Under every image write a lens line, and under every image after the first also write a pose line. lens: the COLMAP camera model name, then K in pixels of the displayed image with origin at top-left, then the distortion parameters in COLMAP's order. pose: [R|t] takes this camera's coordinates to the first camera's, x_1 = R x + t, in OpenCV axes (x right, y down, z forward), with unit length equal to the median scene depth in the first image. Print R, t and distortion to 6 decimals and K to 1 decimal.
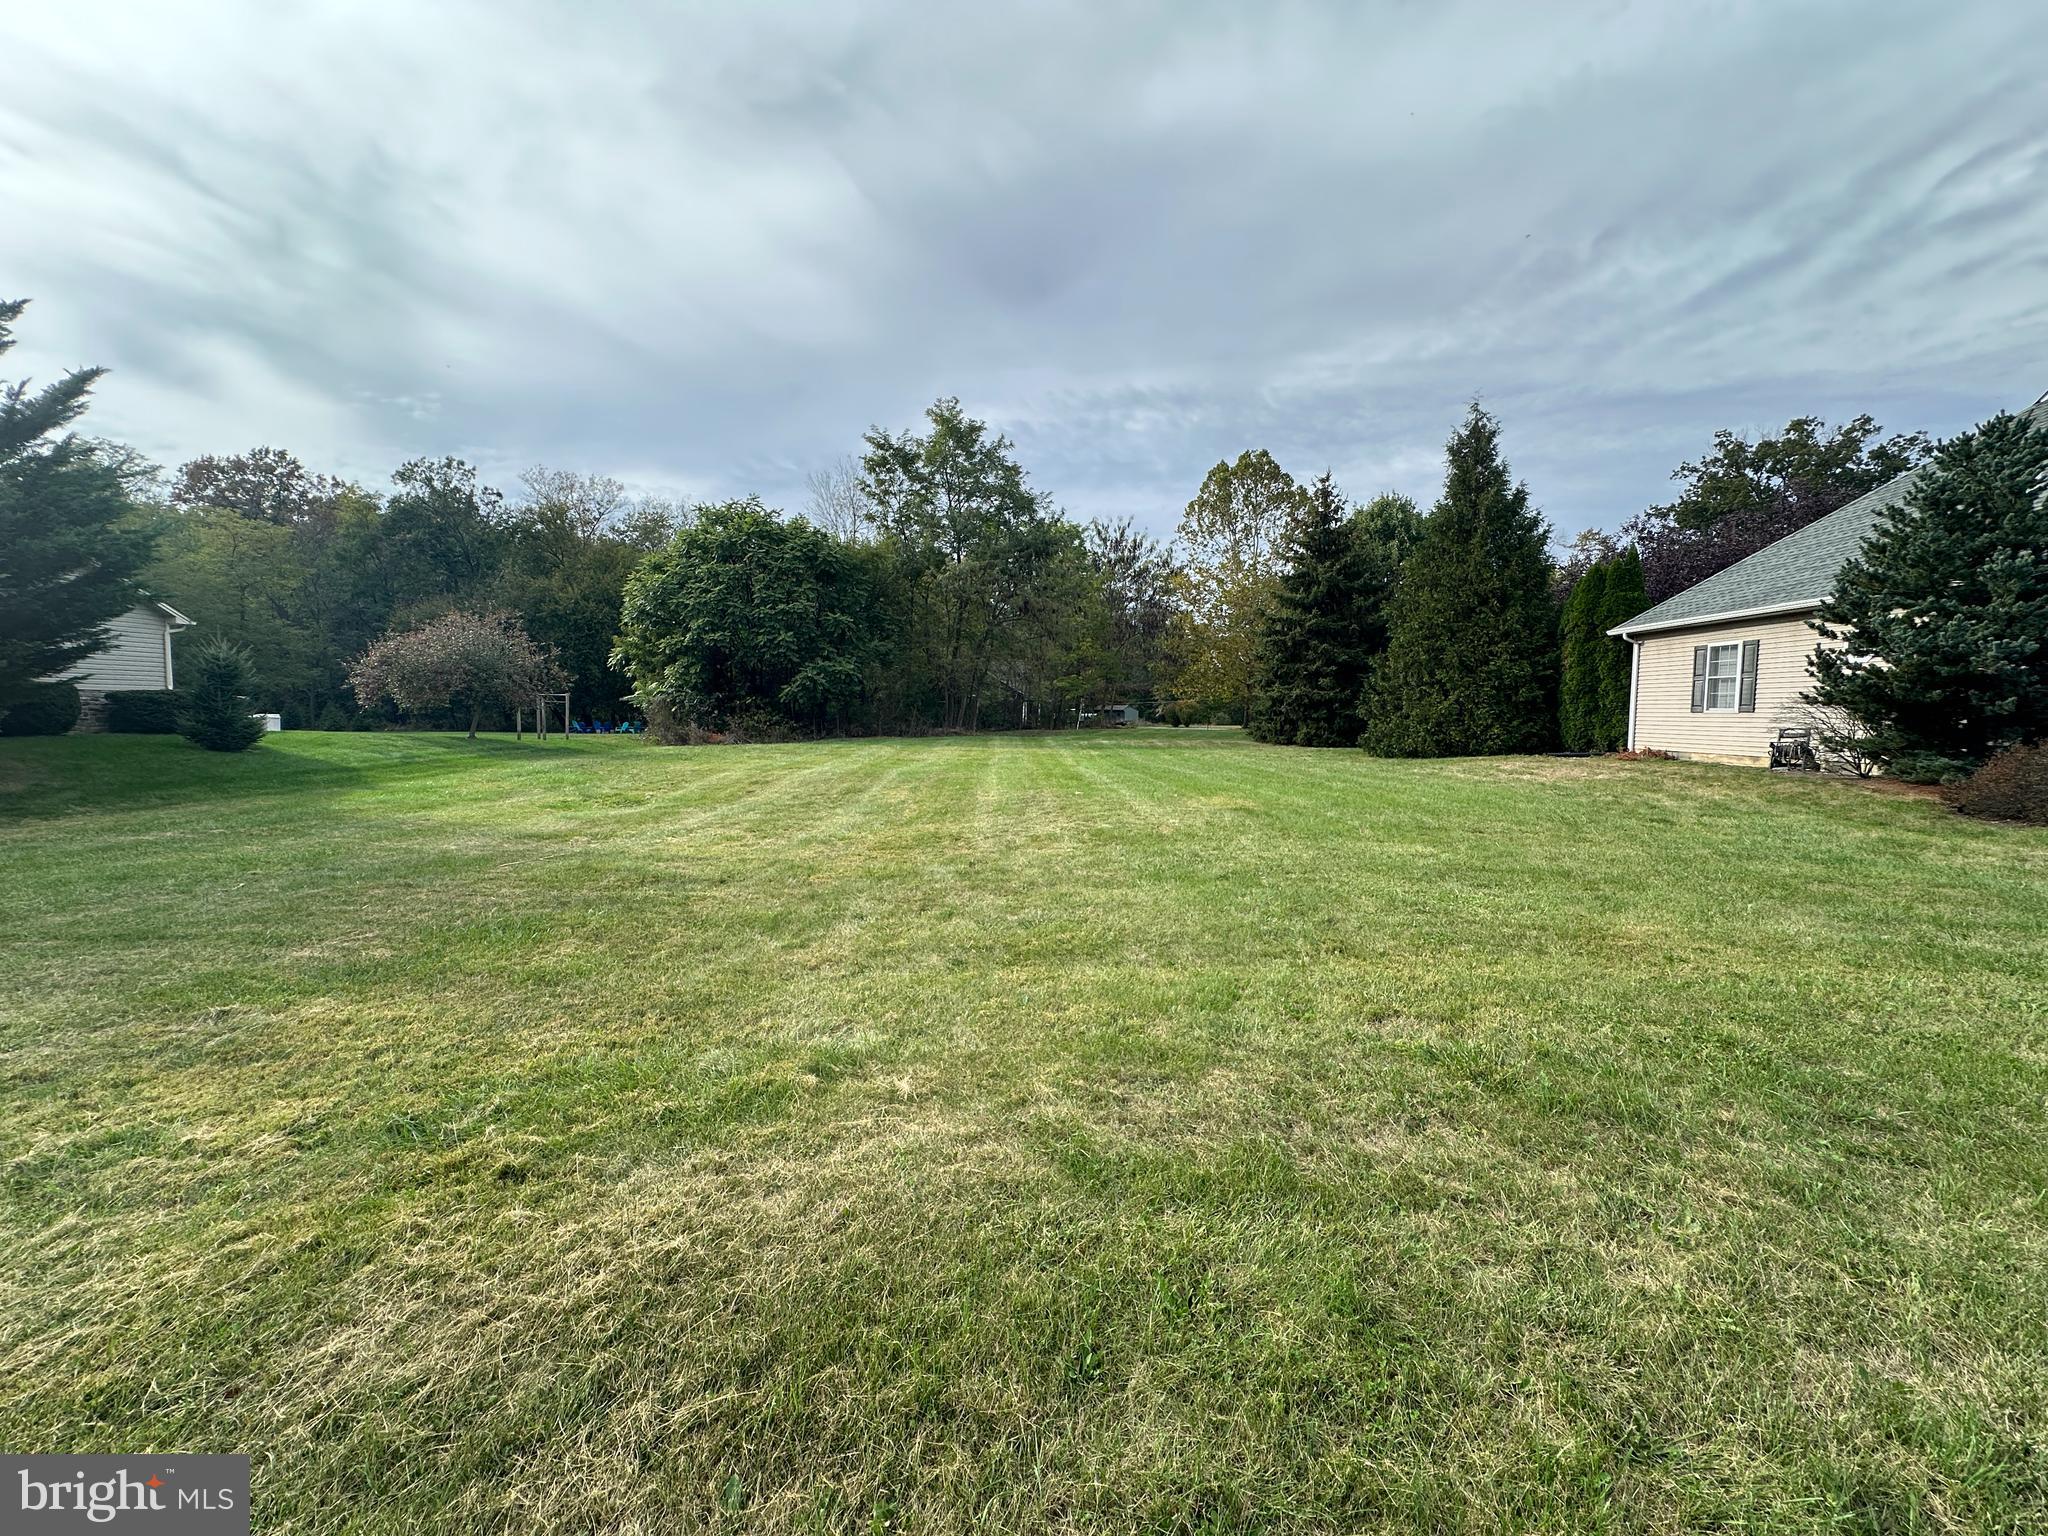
lens RADIAL K [[811.9, 0, 1030.8], [0, 811.9, 764.6], [0, 0, 1]] dist [-0.005458, 0.000989]
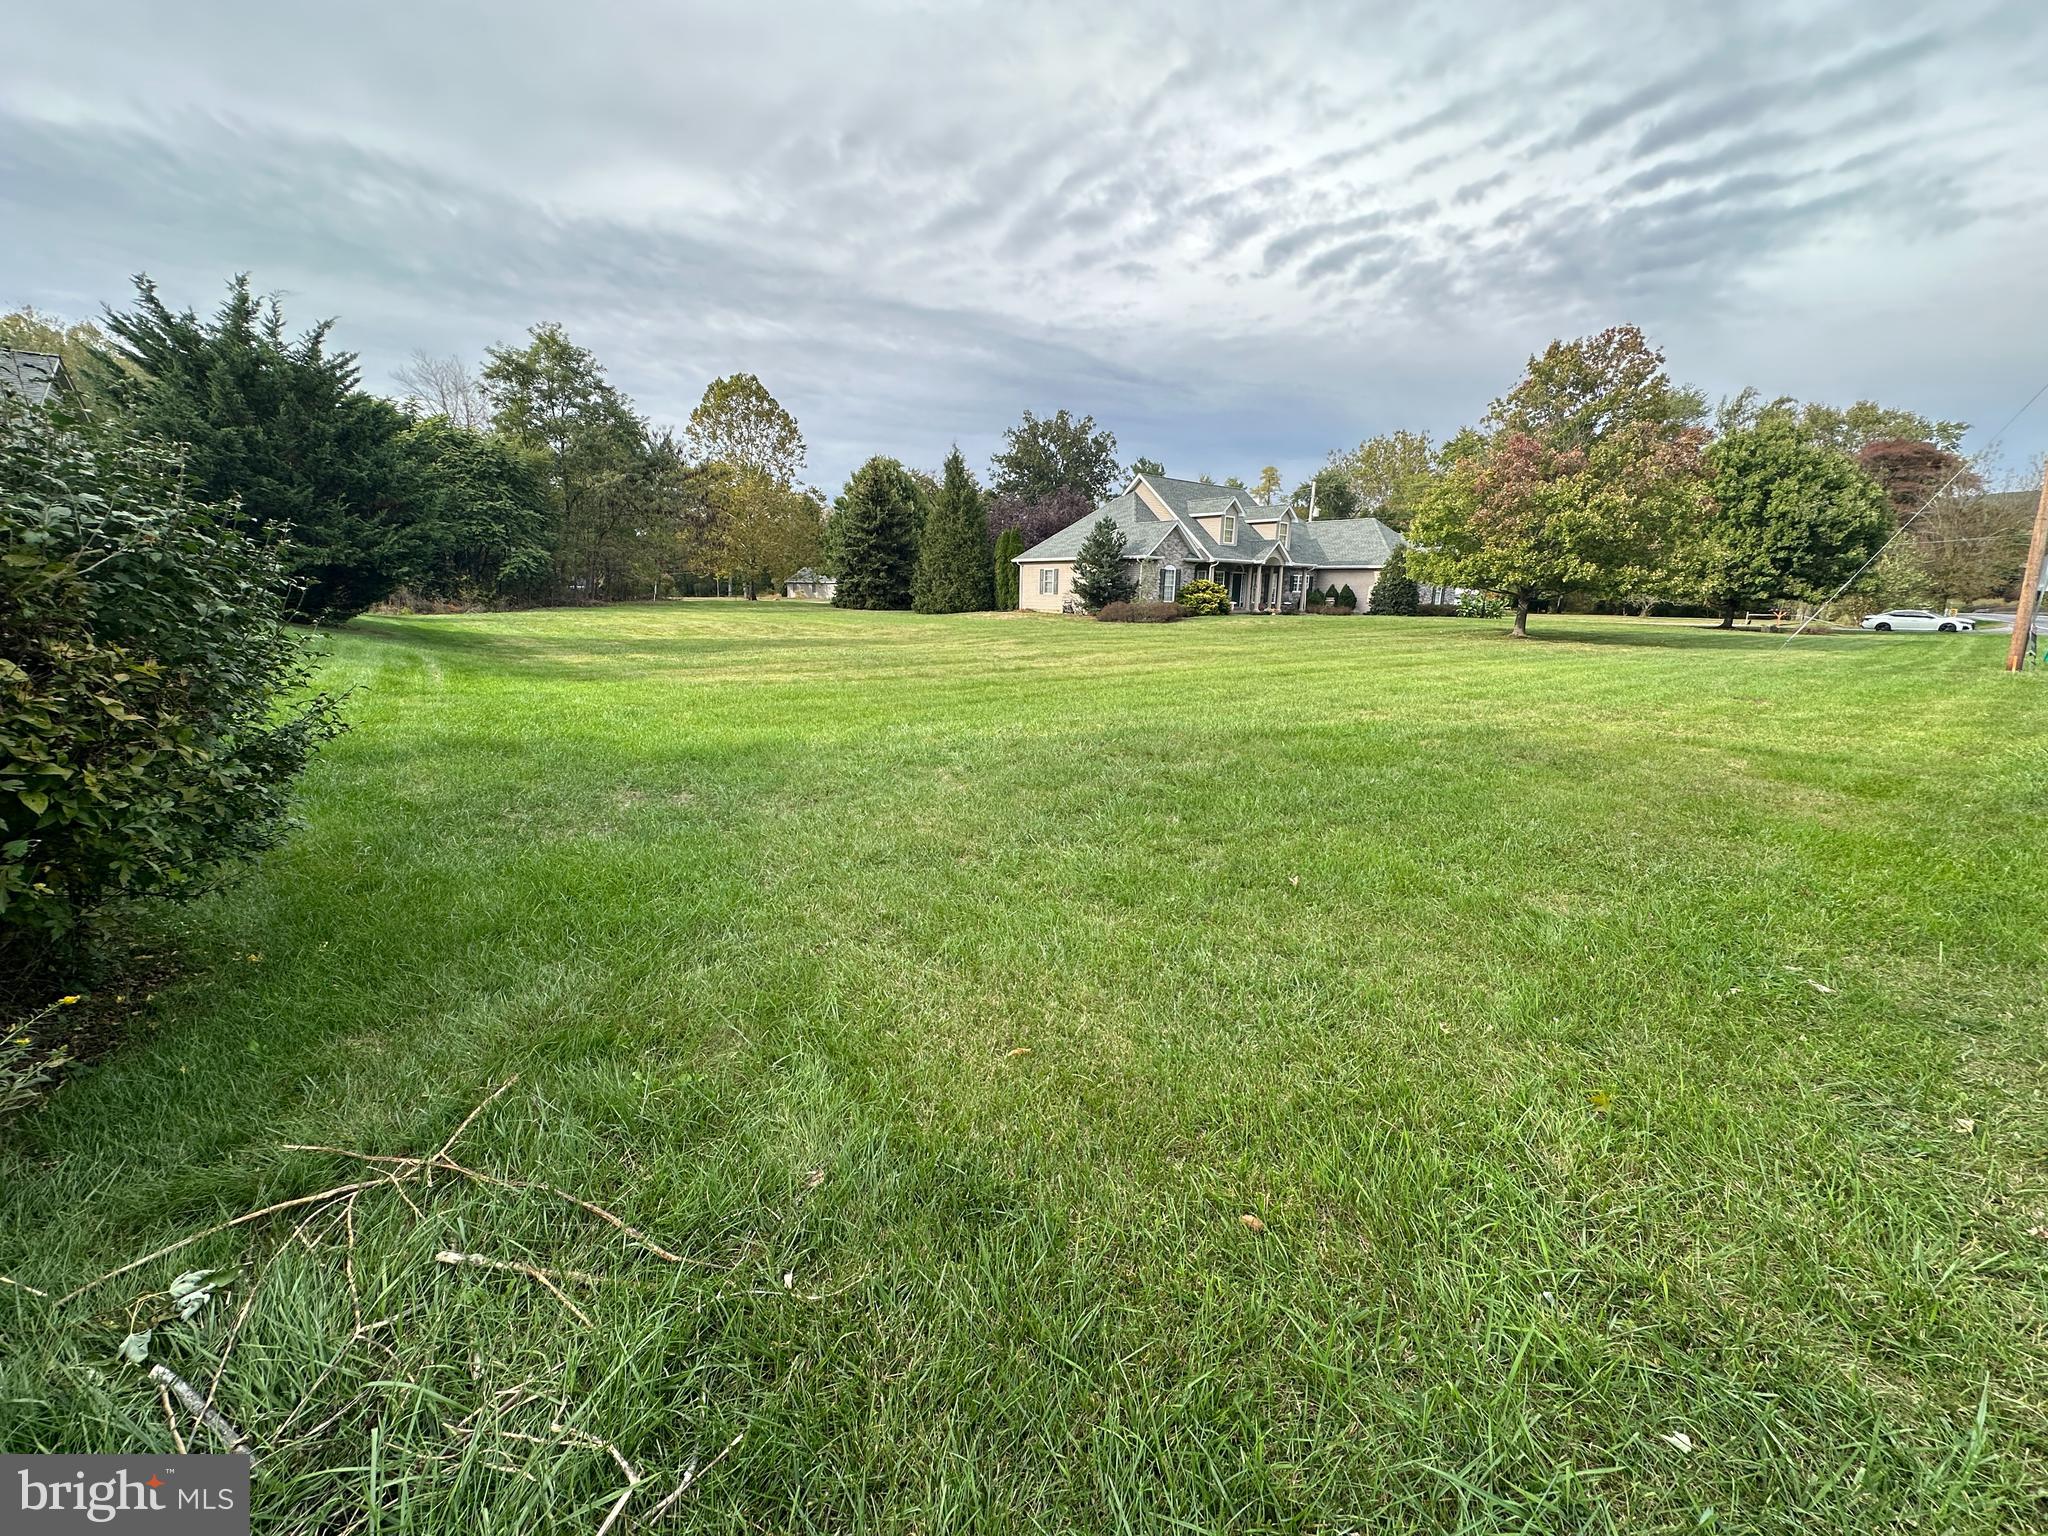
lens RADIAL K [[811.9, 0, 1024.6], [0, 811.9, 774.1], [0, 0, 1]] dist [-0.005458, 0.000989]
pose [[0.756356, -0.138376, 0.639358, -0.543939], [0.030213, 0.983718, 0.177164, 0.023962], [-0.653463, -0.114682, 0.748221, -0.557731]]
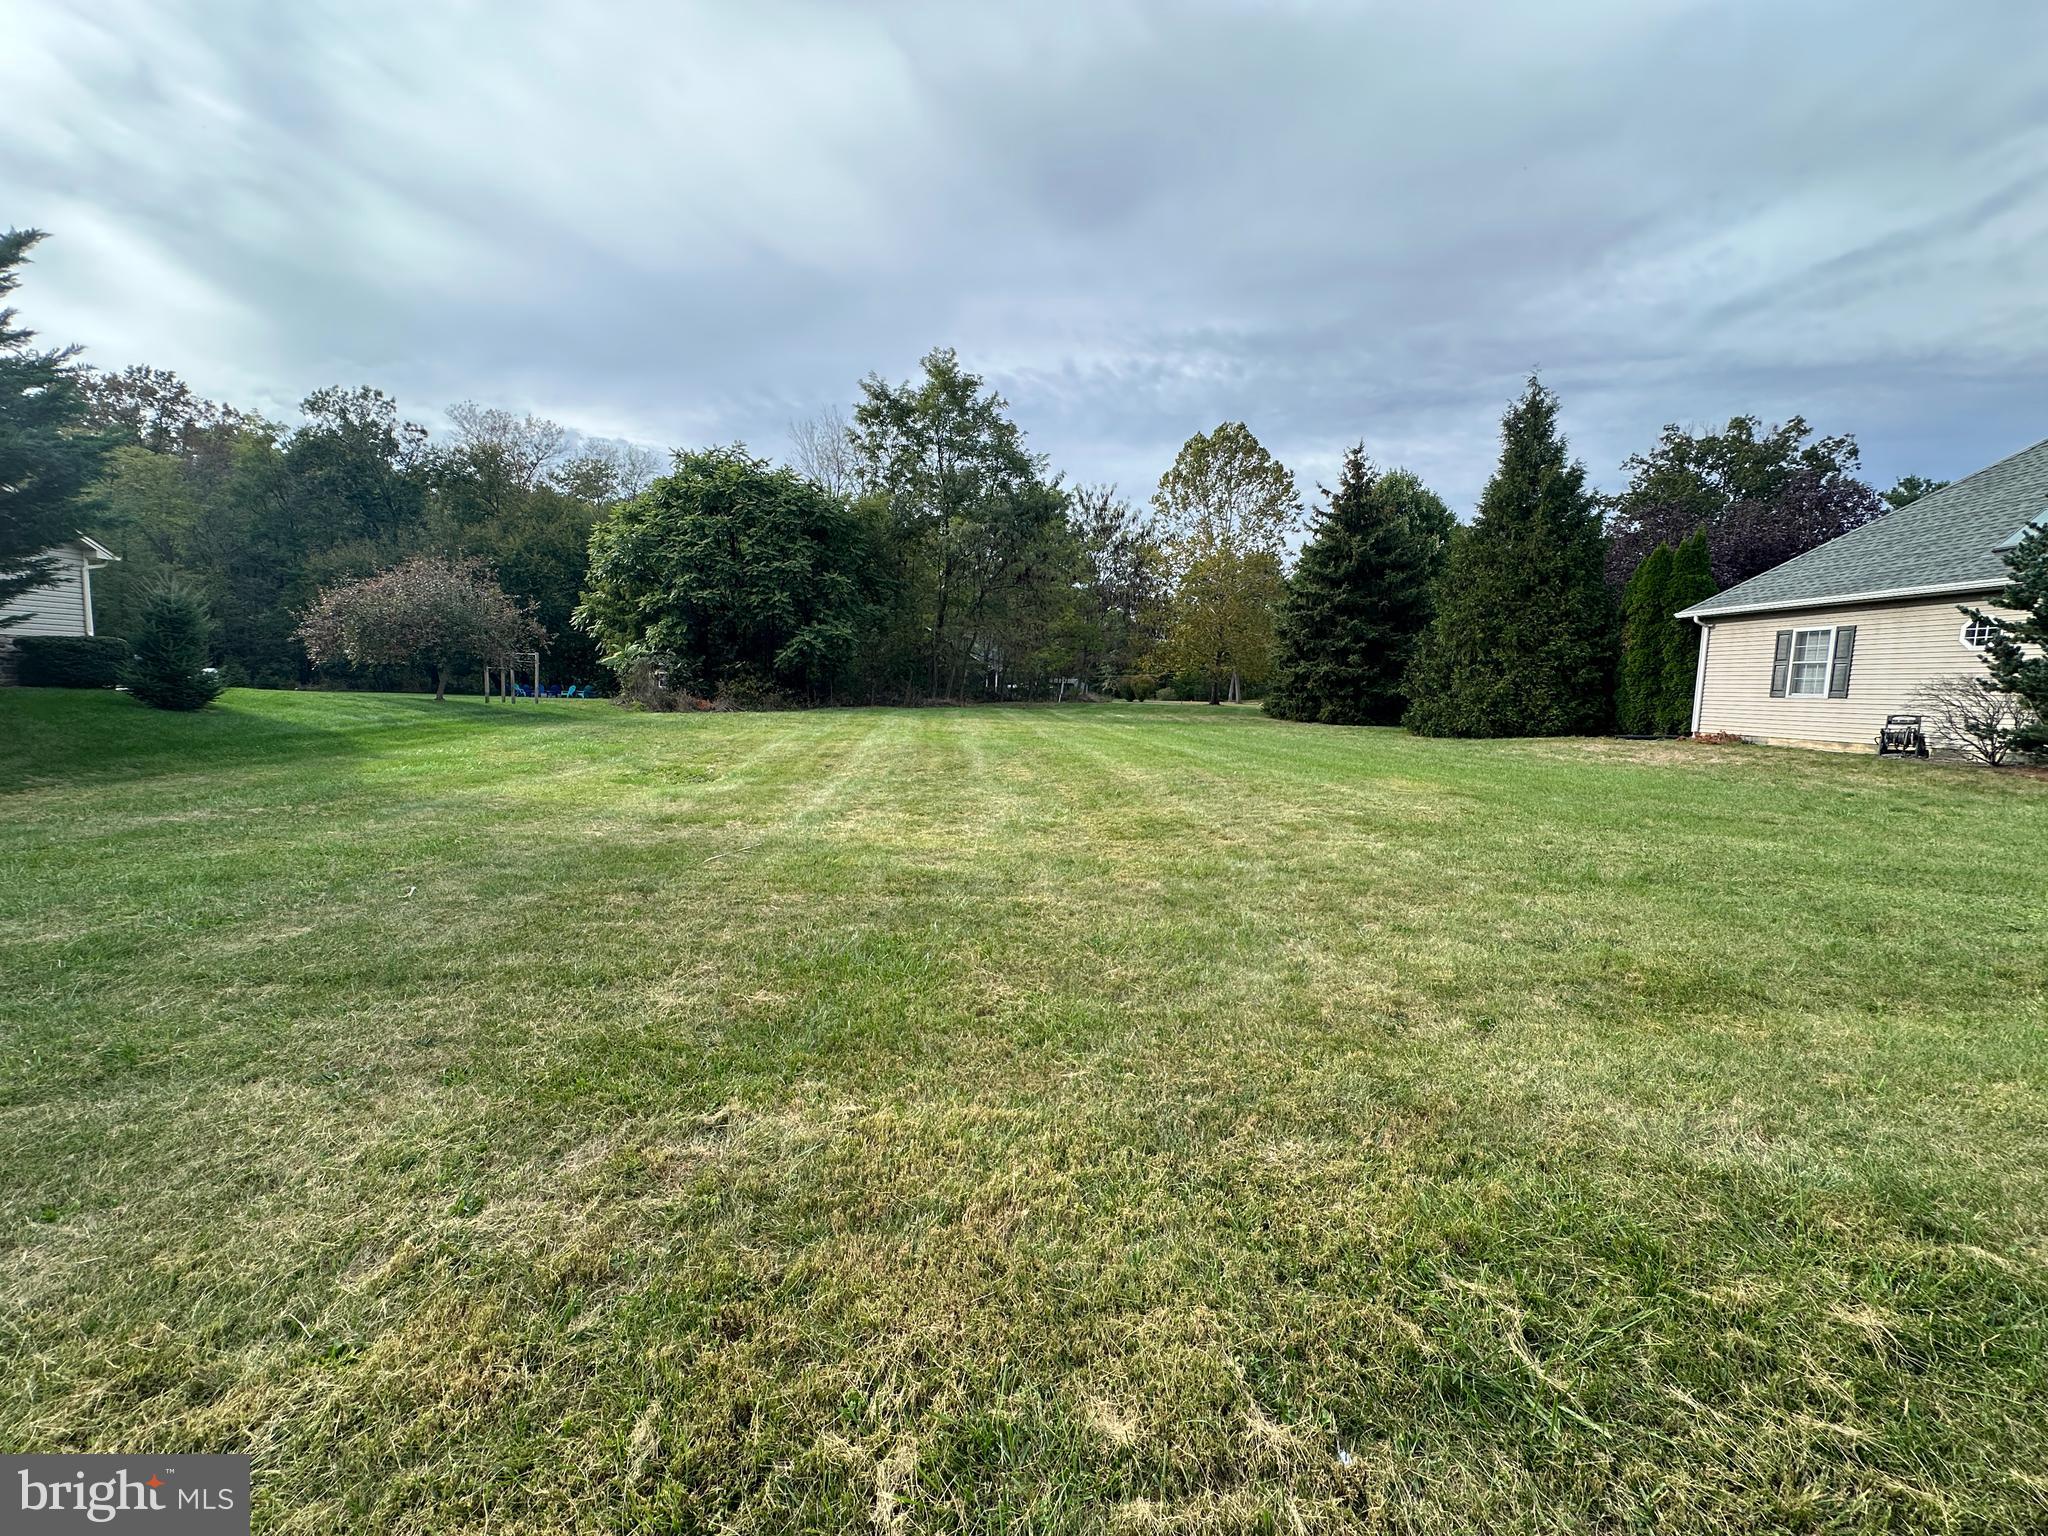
lens RADIAL K [[811.9, 0, 1029.0], [0, 811.9, 766.2], [0, 0, 1]] dist [-0.005458, 0.000989]
pose [[0.996199, 0.011360, 0.086357, -0.096024], [-0.014472, 0.999265, 0.035506, -0.000625], [-0.085890, -0.036621, 0.995631, 0.040221]]
